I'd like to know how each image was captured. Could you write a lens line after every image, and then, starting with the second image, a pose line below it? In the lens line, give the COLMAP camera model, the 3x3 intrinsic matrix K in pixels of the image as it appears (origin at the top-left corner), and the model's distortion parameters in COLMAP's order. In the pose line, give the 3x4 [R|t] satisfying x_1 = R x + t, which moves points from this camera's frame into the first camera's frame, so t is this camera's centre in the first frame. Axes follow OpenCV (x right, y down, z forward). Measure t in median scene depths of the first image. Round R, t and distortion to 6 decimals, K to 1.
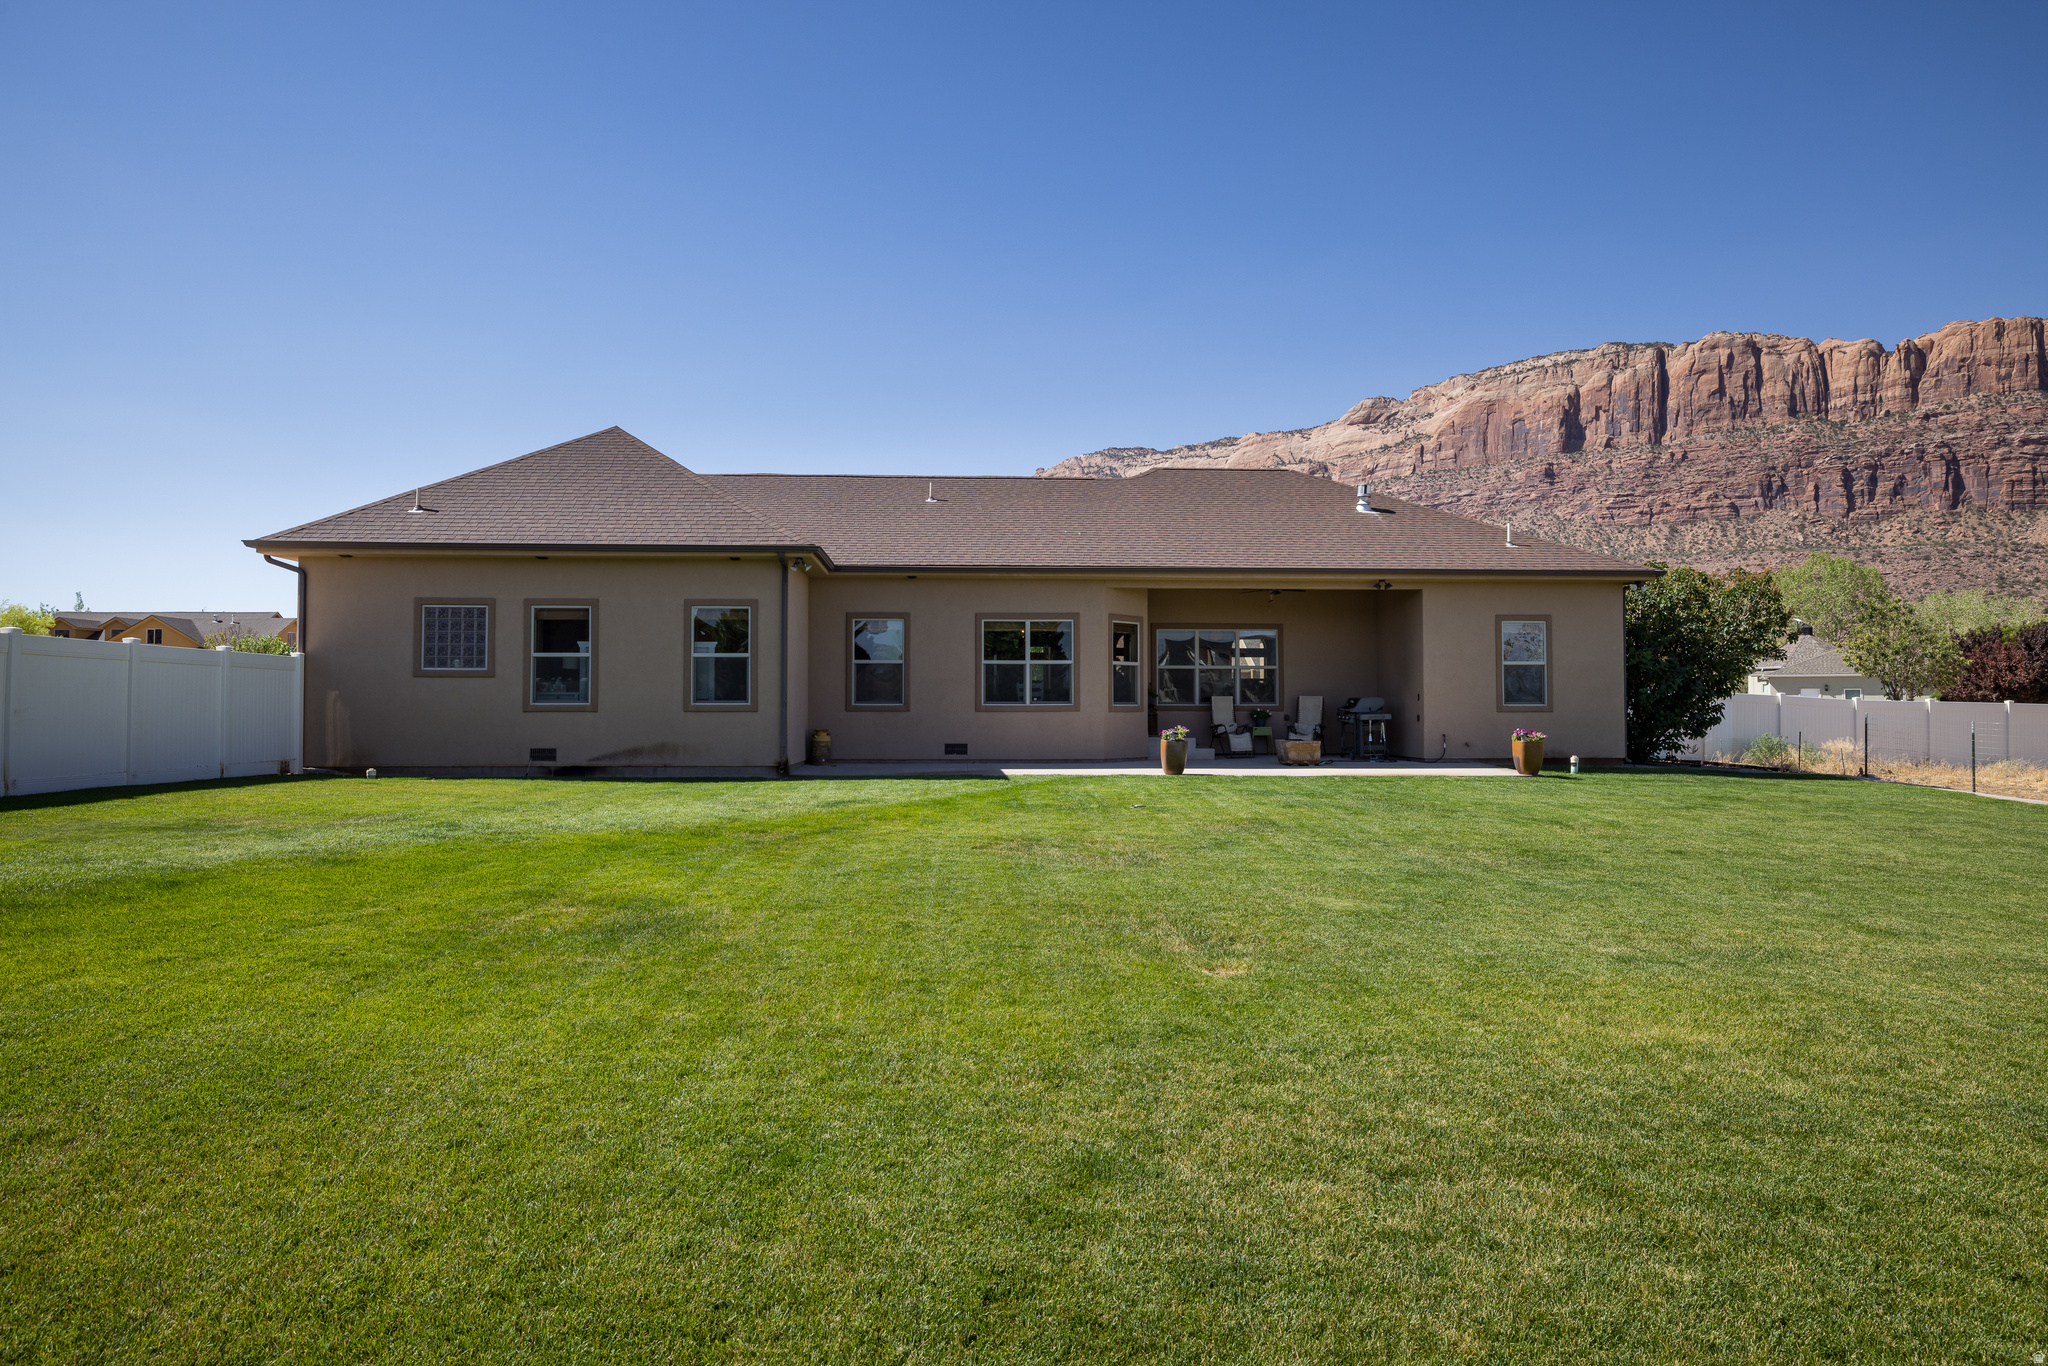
lens RADIAL K [[1225.5, 0, 1015.3], [0, 1225.5, 662.2], [0, 0, 1]] dist [0.006861, -0.000855]
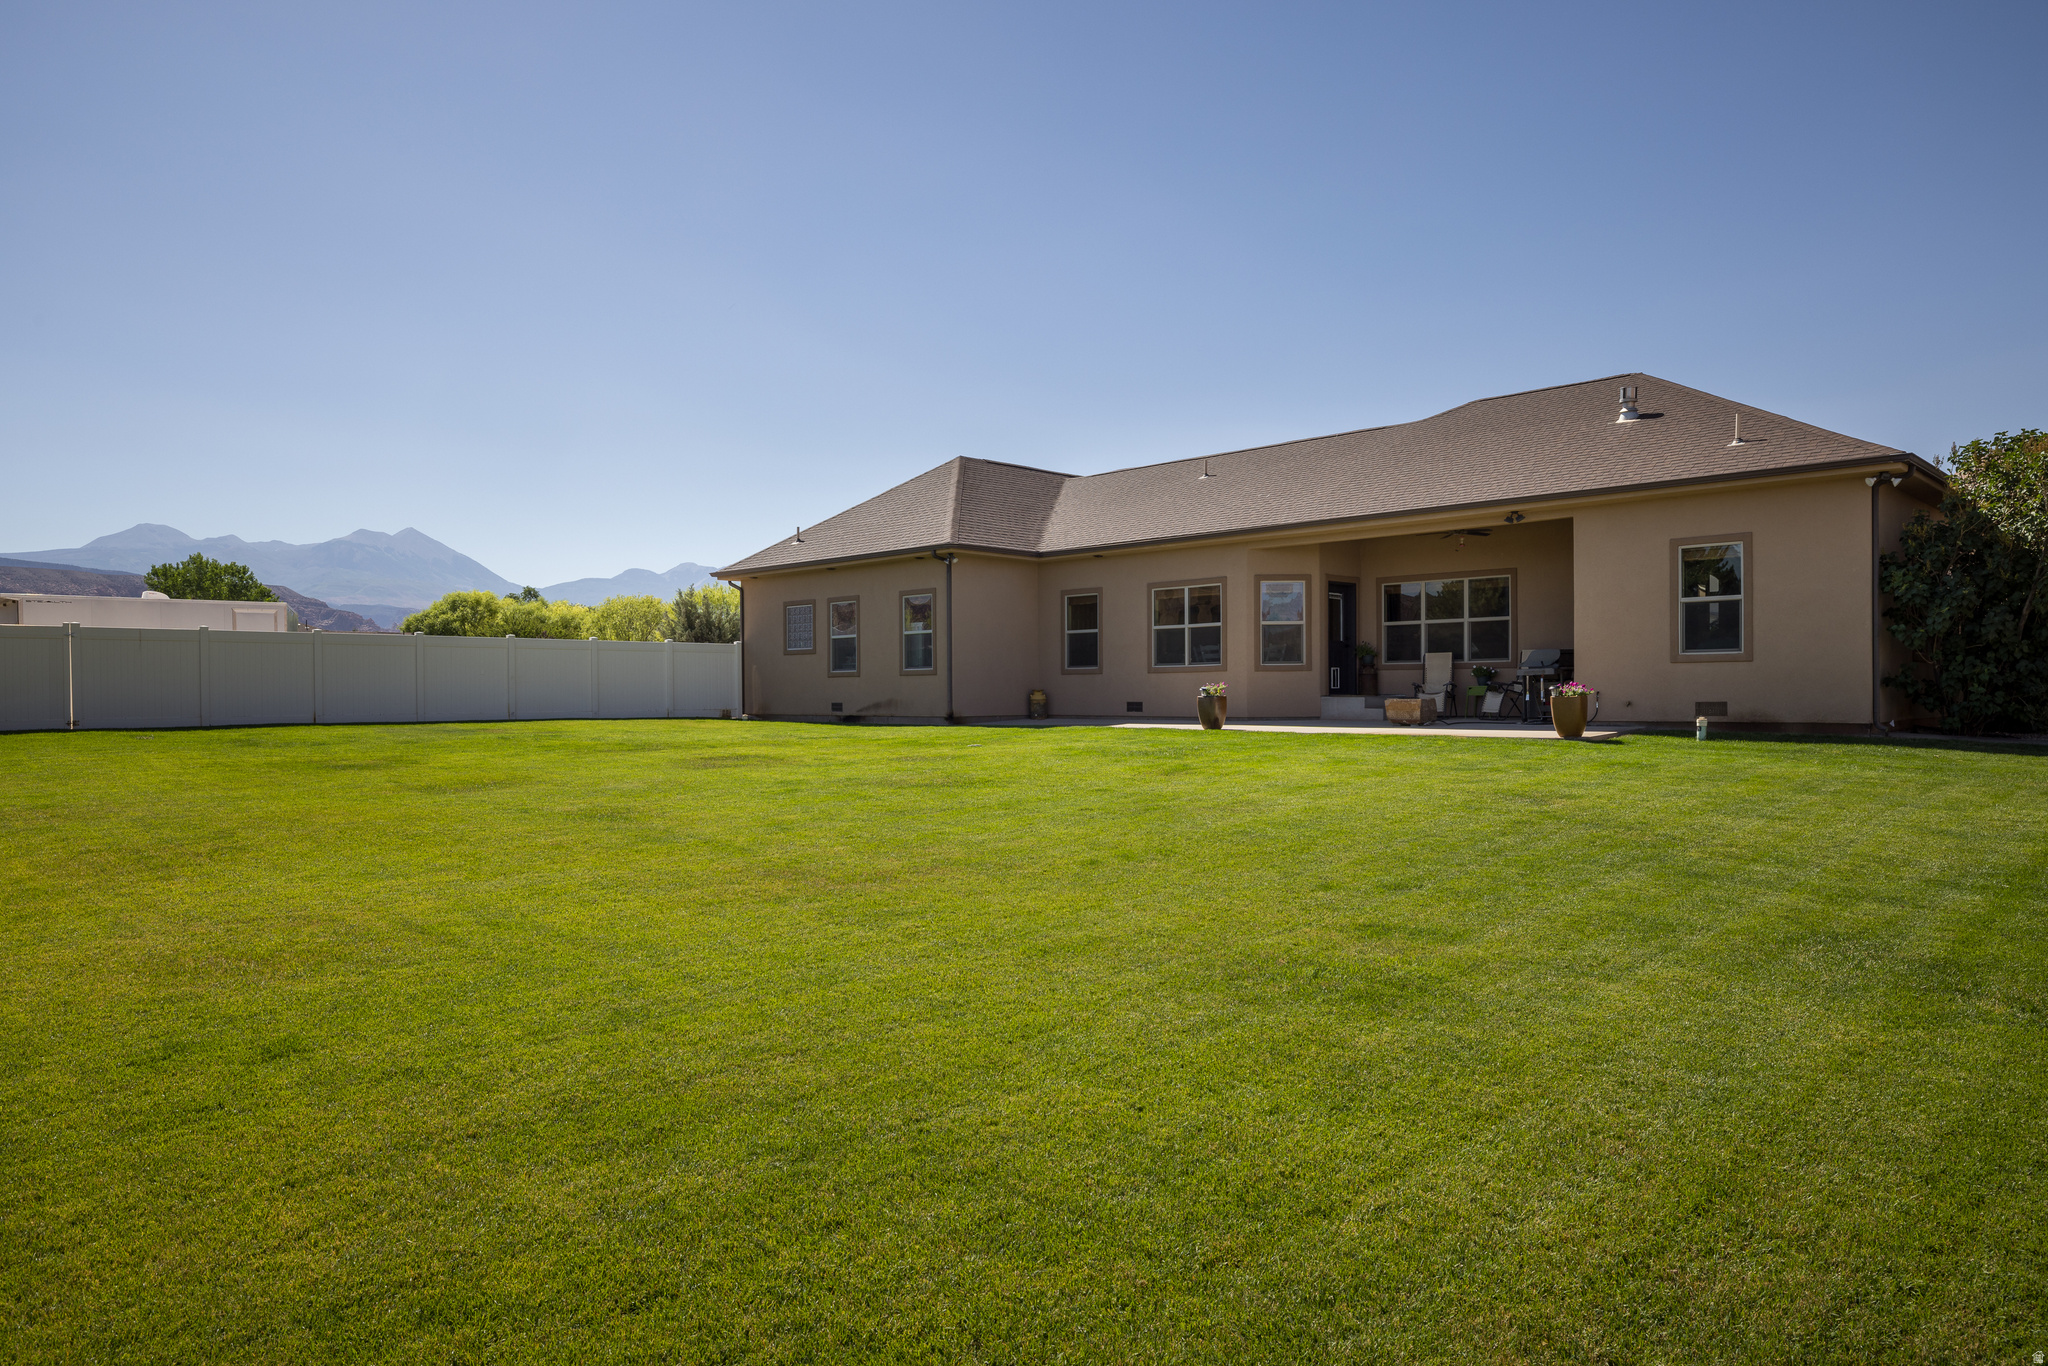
lens RADIAL K [[1282.8, 0, 1014.4], [0, 1282.8, 678.1], [0, 0, 1]] dist [0.001044, 0.001326]
pose [[0.667199, -0.012811, -0.744770, 0.742575], [0.035852, 0.999246, 0.014929, 0.023315], [0.744017, -0.036662, 0.667155, 0.140201]]
